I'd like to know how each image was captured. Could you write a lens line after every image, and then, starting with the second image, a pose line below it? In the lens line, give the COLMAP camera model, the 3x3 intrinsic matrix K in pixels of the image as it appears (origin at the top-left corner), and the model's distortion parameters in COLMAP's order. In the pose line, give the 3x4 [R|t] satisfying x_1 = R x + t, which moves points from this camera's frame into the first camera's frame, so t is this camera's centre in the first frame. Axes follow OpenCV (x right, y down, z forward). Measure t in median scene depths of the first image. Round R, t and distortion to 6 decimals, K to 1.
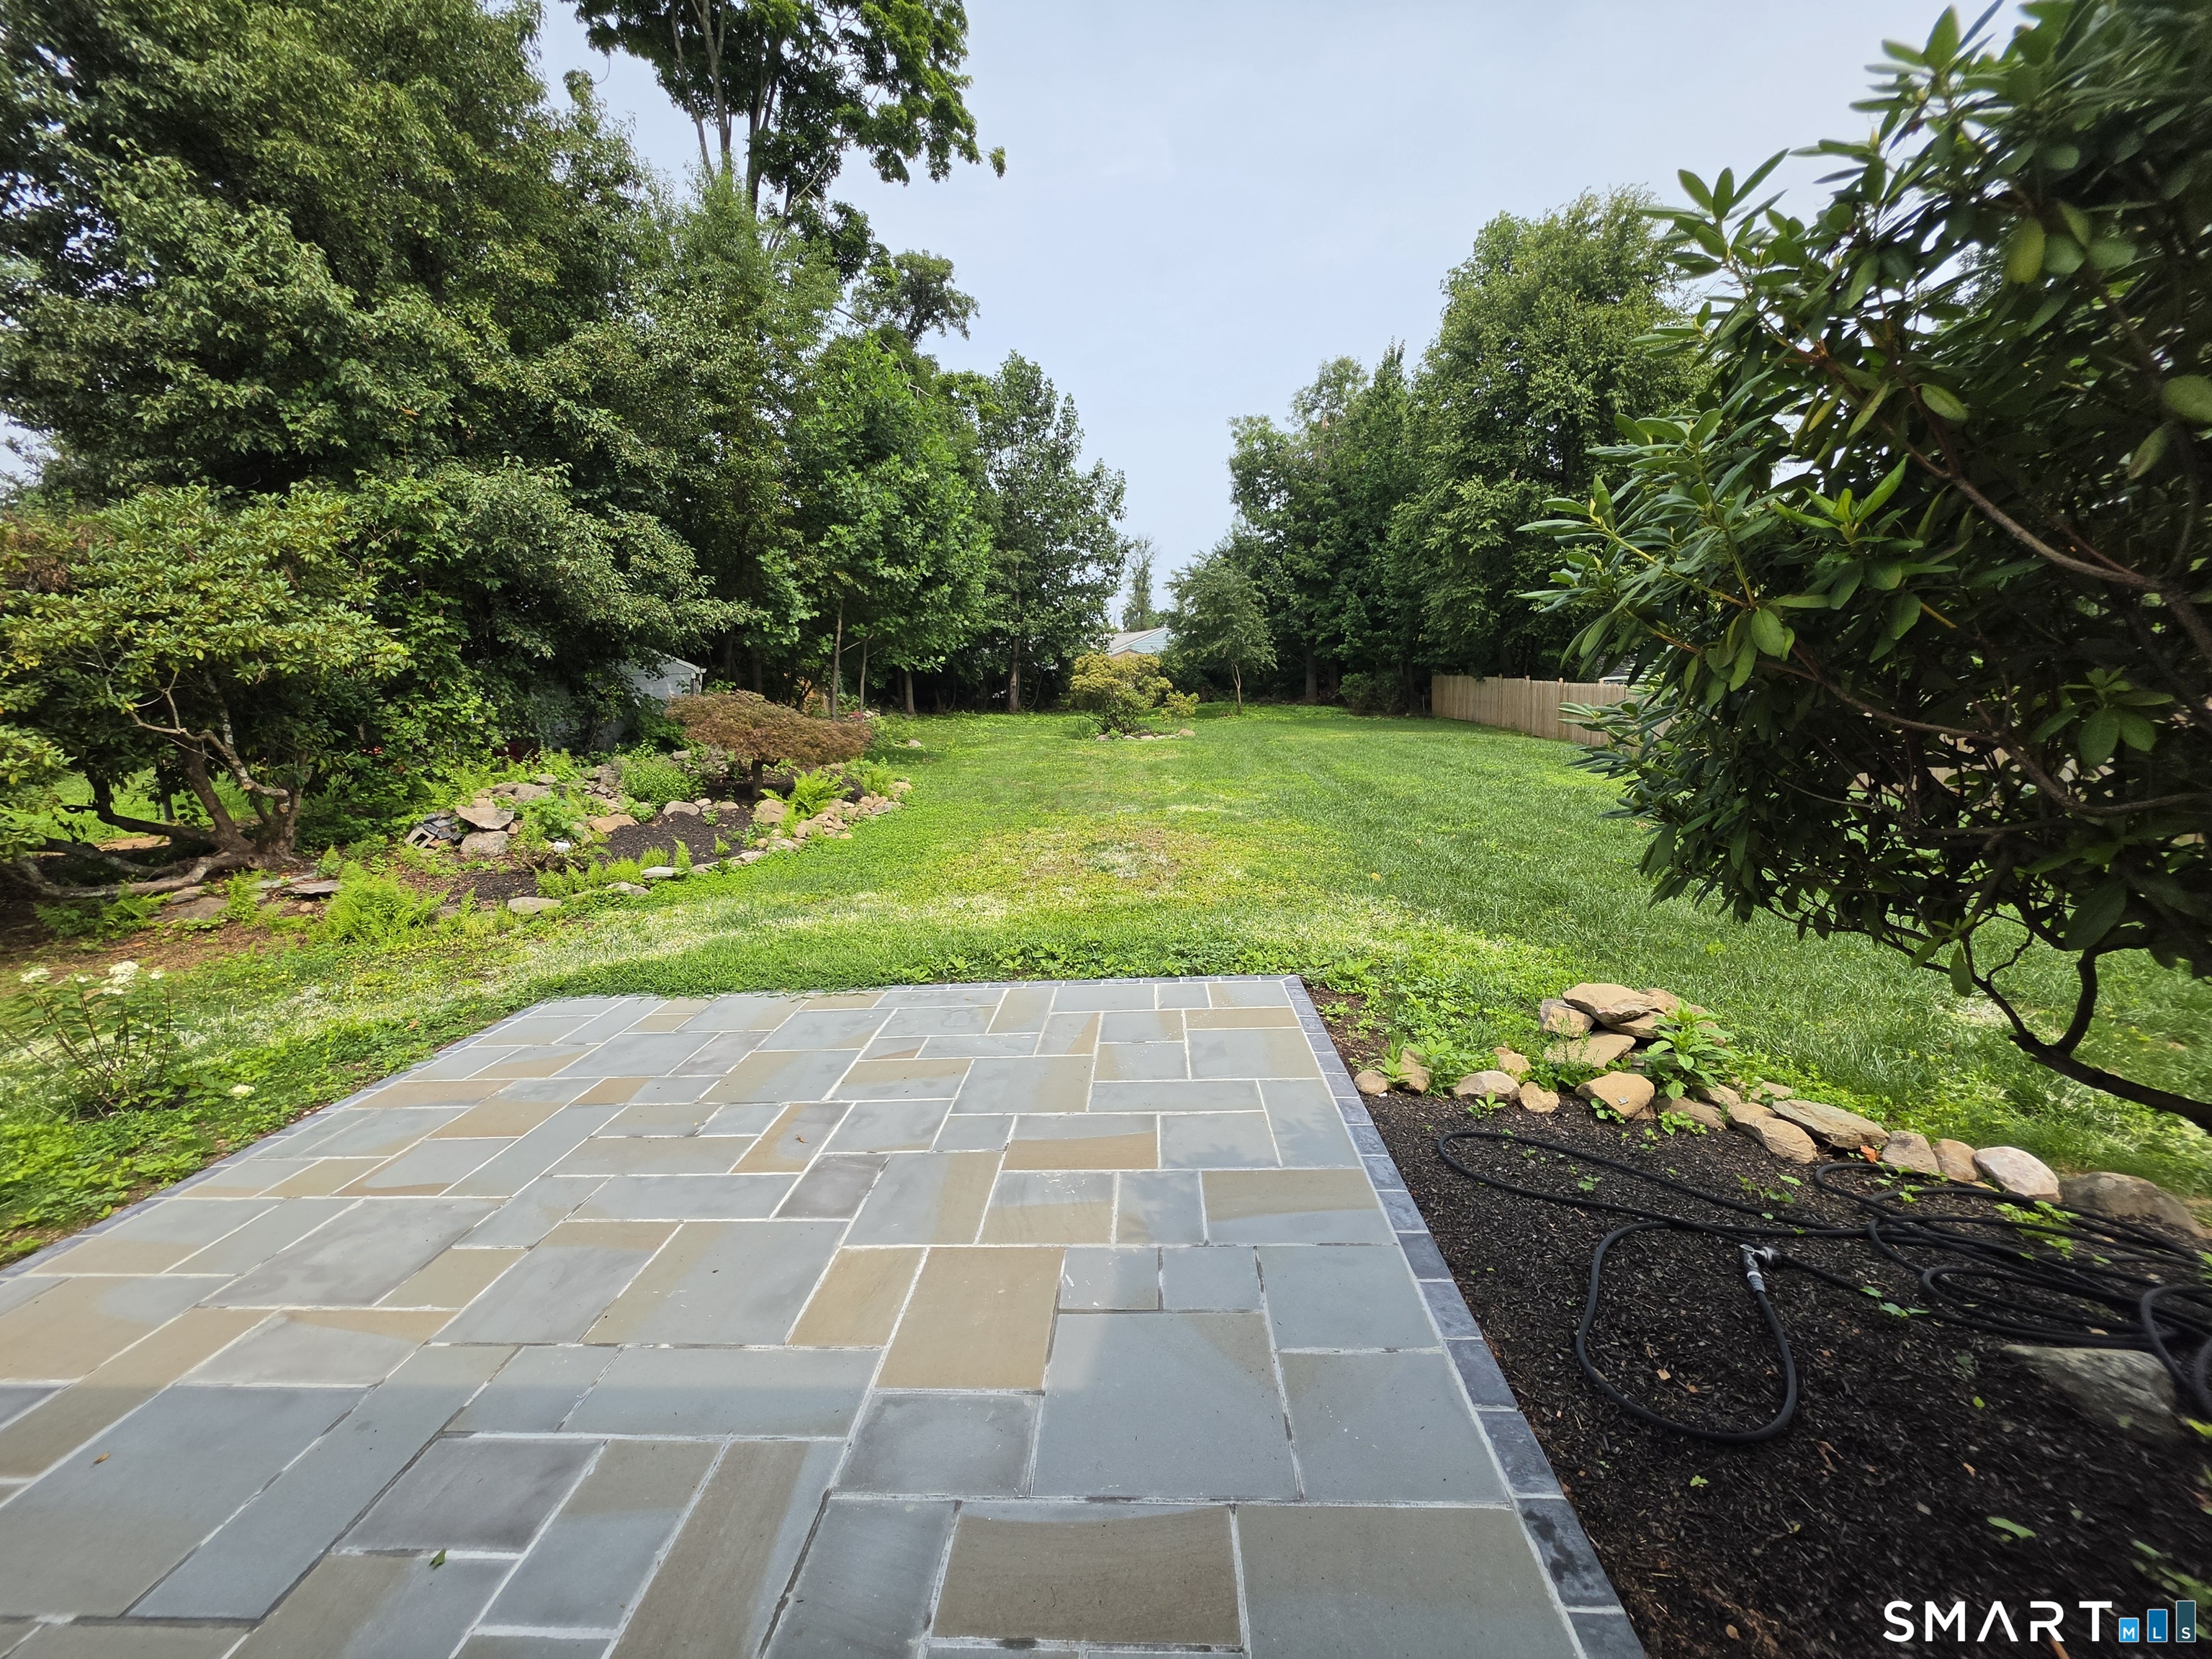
lens RADIAL K [[898.6, 0, 1096.9], [0, 898.6, 810.1], [0, 0, 1]] dist [-0.007663, 0.002457]
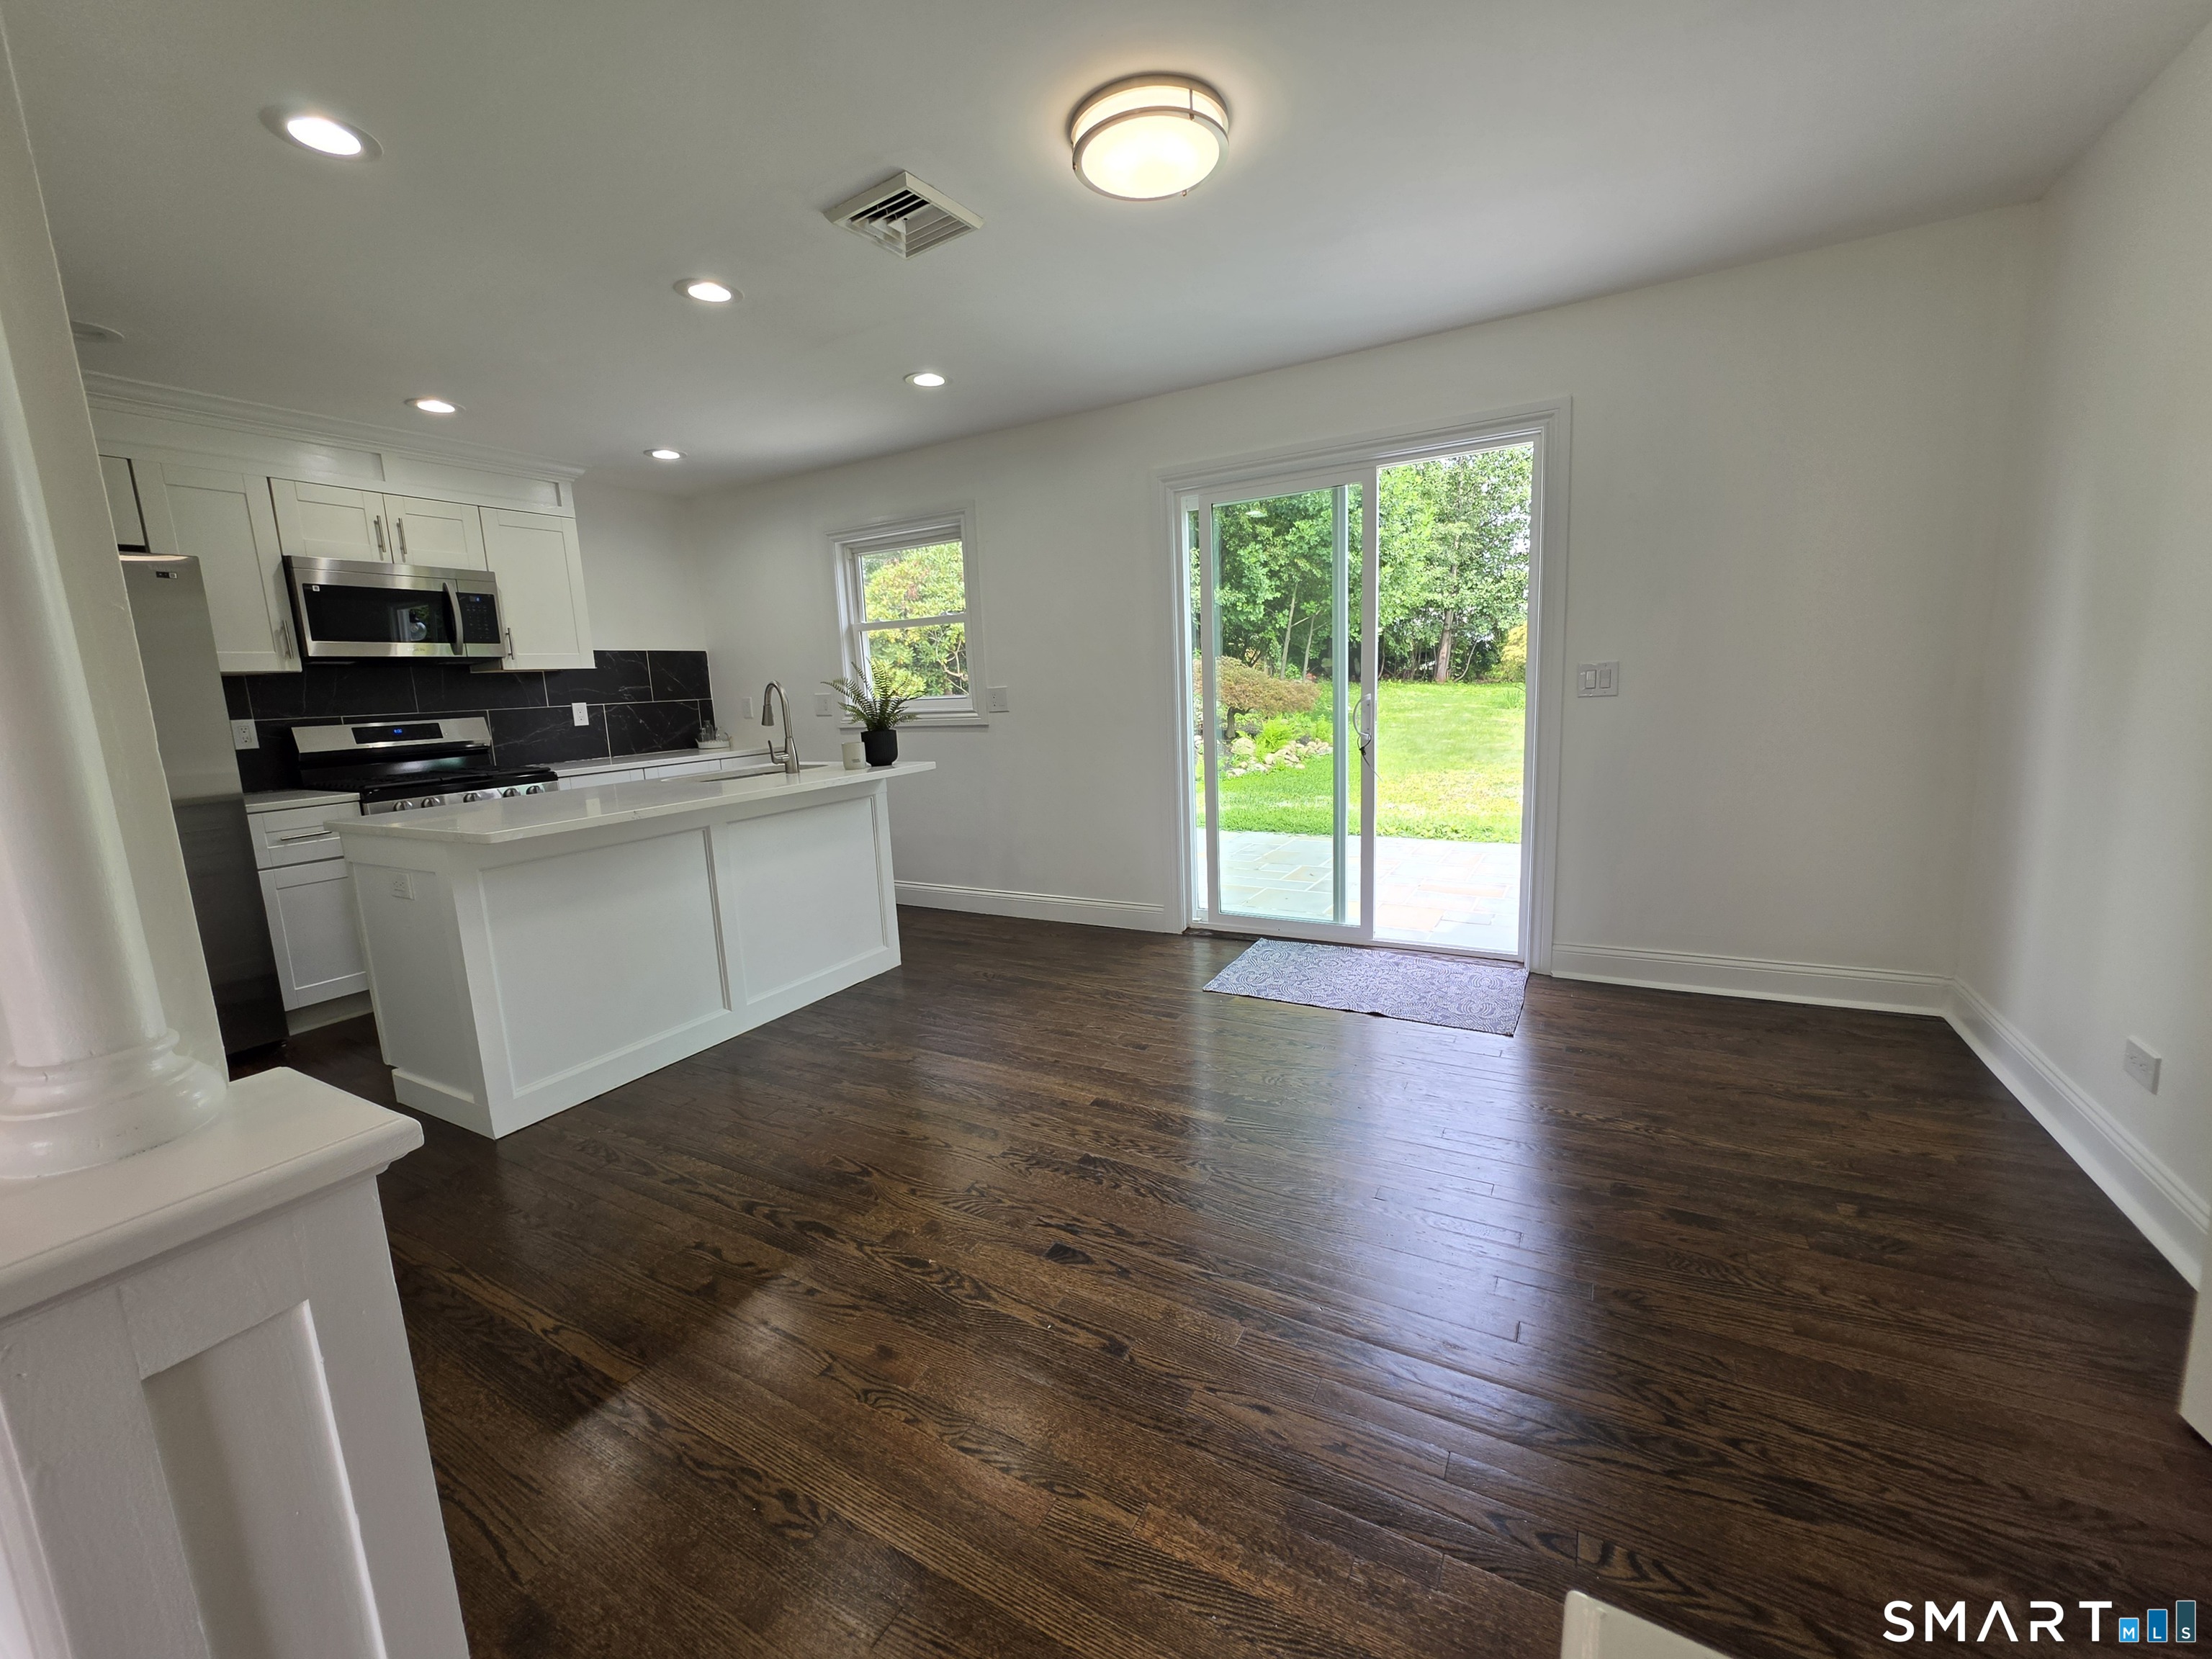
lens RADIAL K [[898.6, 0, 1120.9], [0, 898.6, 817.2], [0, 0, 1]] dist [-0.007663, 0.002457]
pose [[0.907668, 0.079882, -0.412017, 0.052118], [-0.063729, 0.996568, 0.052820, 0.078682], [0.414822, -0.021686, 0.909644, -0.501050]]
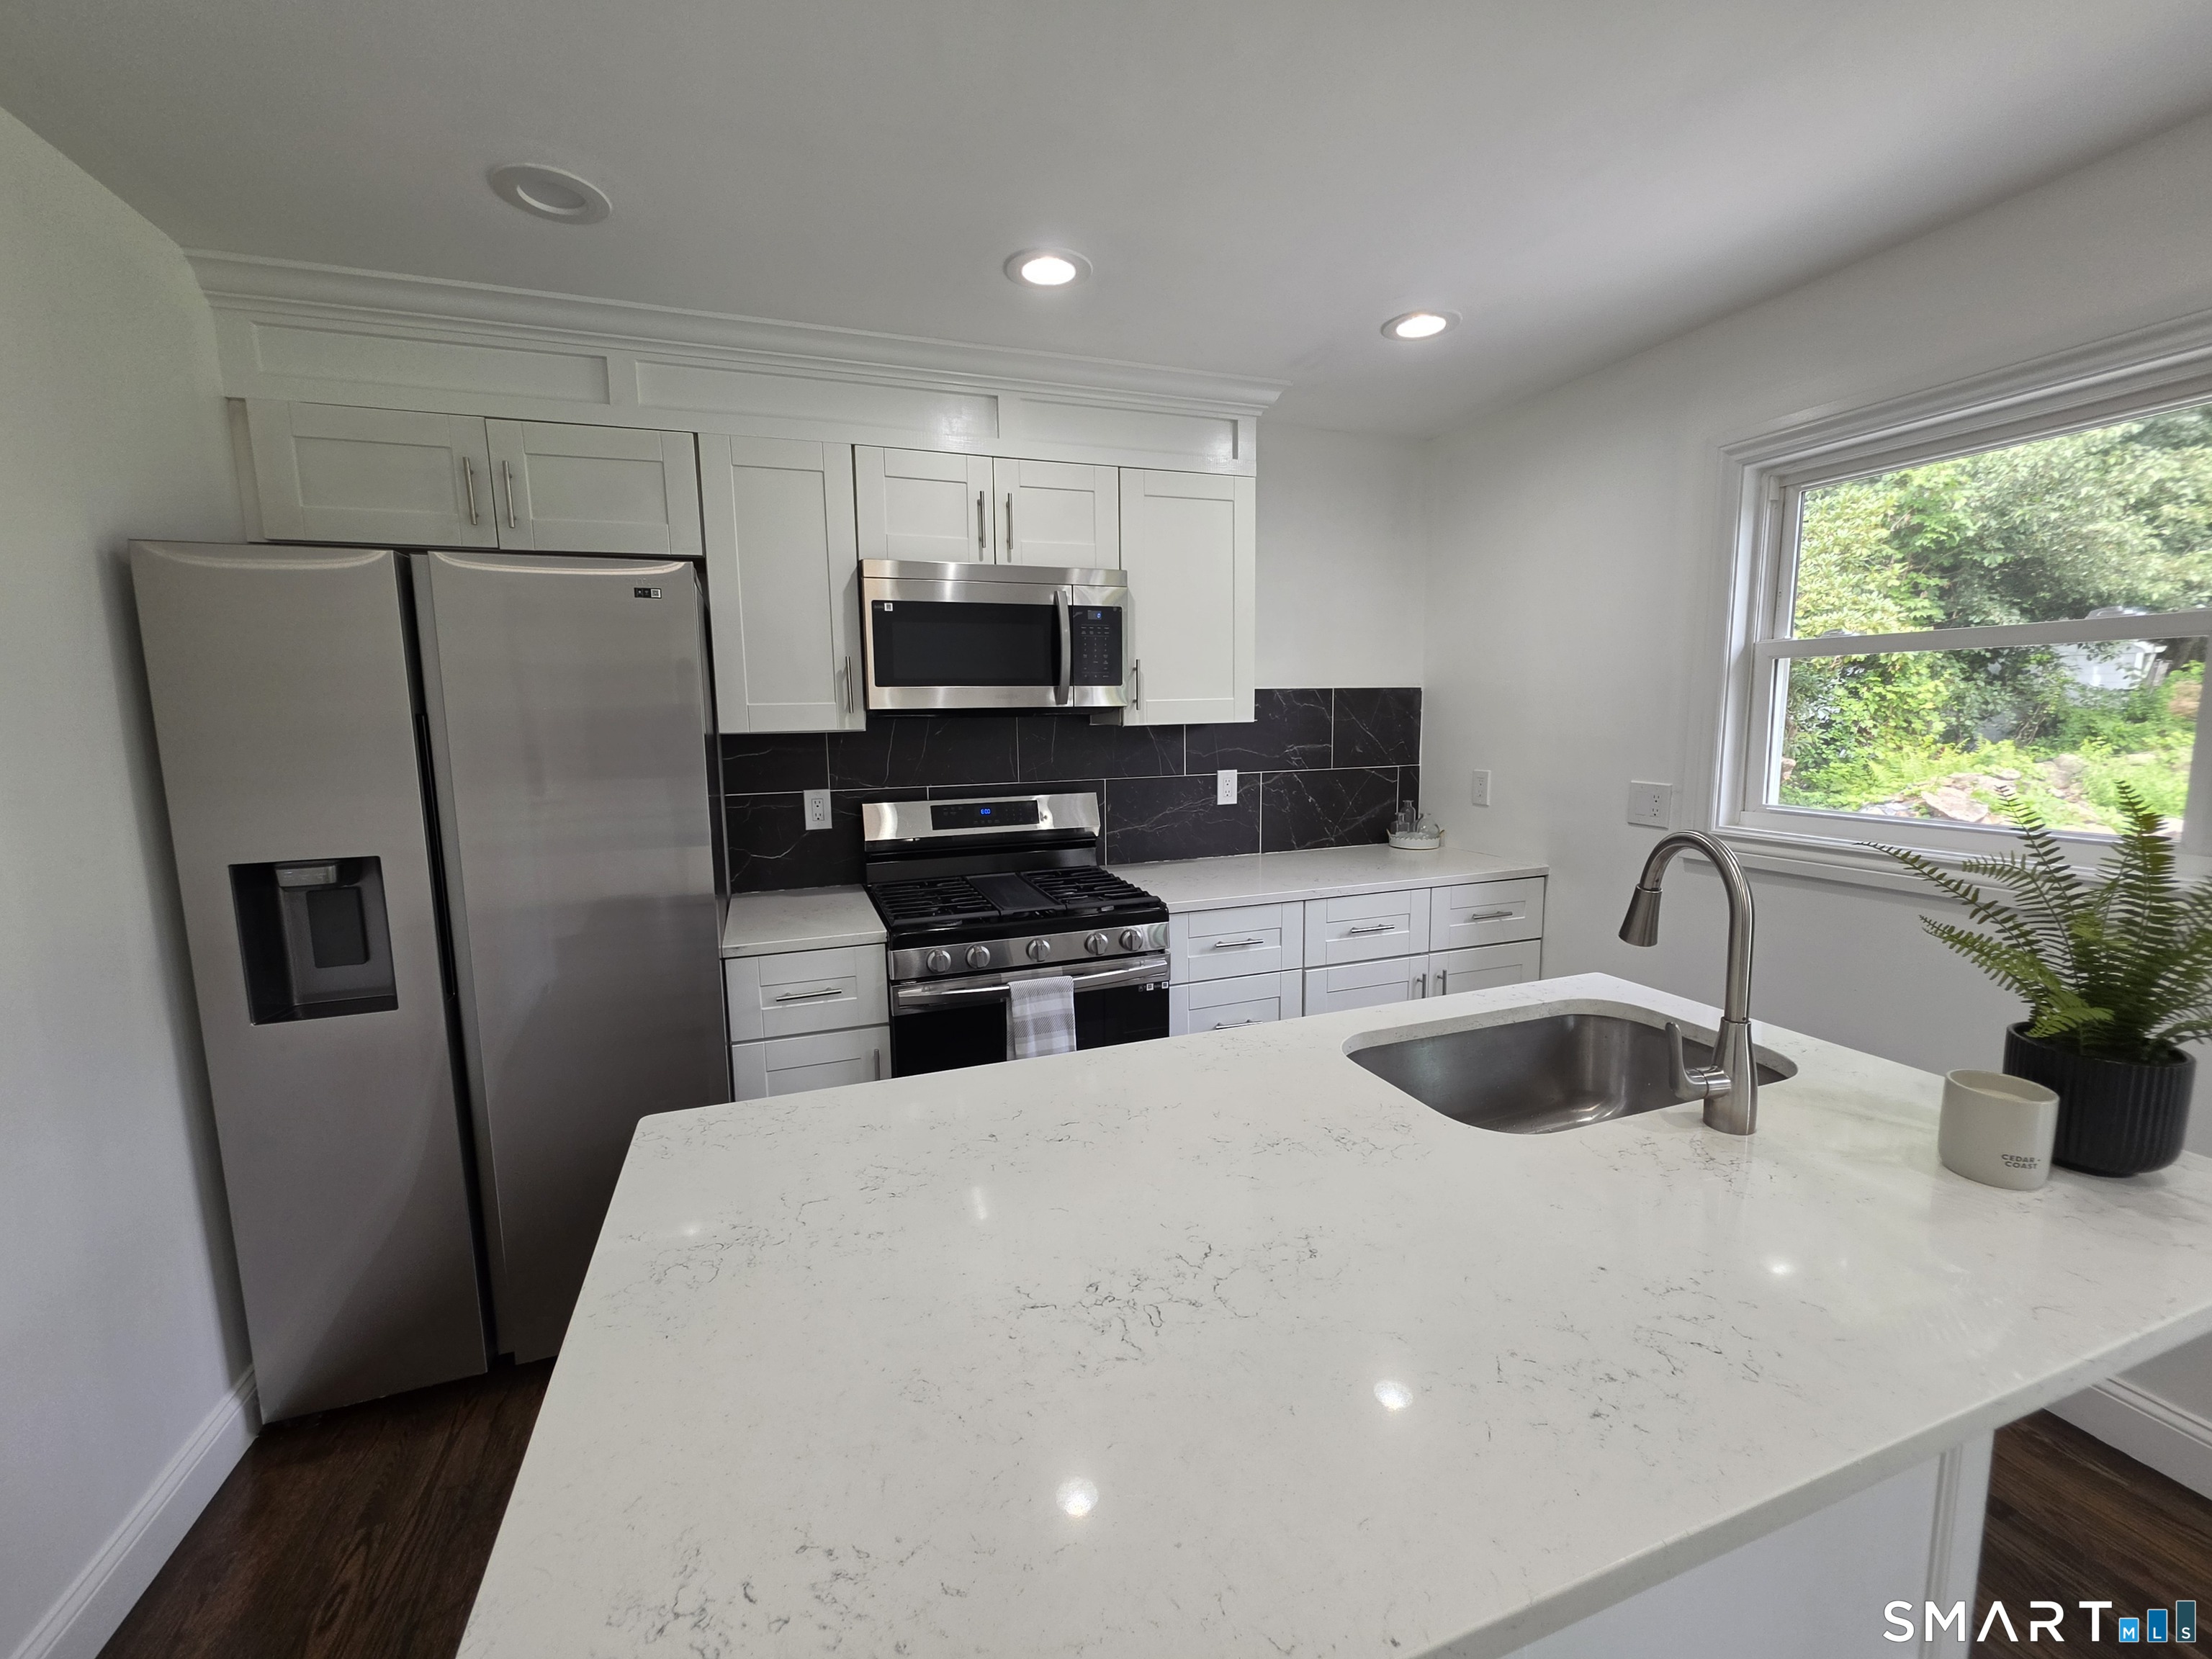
lens RADIAL K [[898.6, 0, 1080.8], [0, 898.6, 816.2], [0, 0, 1]] dist [-0.007663, 0.002457]
pose [[0.388216, 0.158559, -0.907826, -0.217916], [-0.131004, 0.984579, 0.115943, 0.036752], [0.912209, 0.073918, 0.403001, -0.303548]]
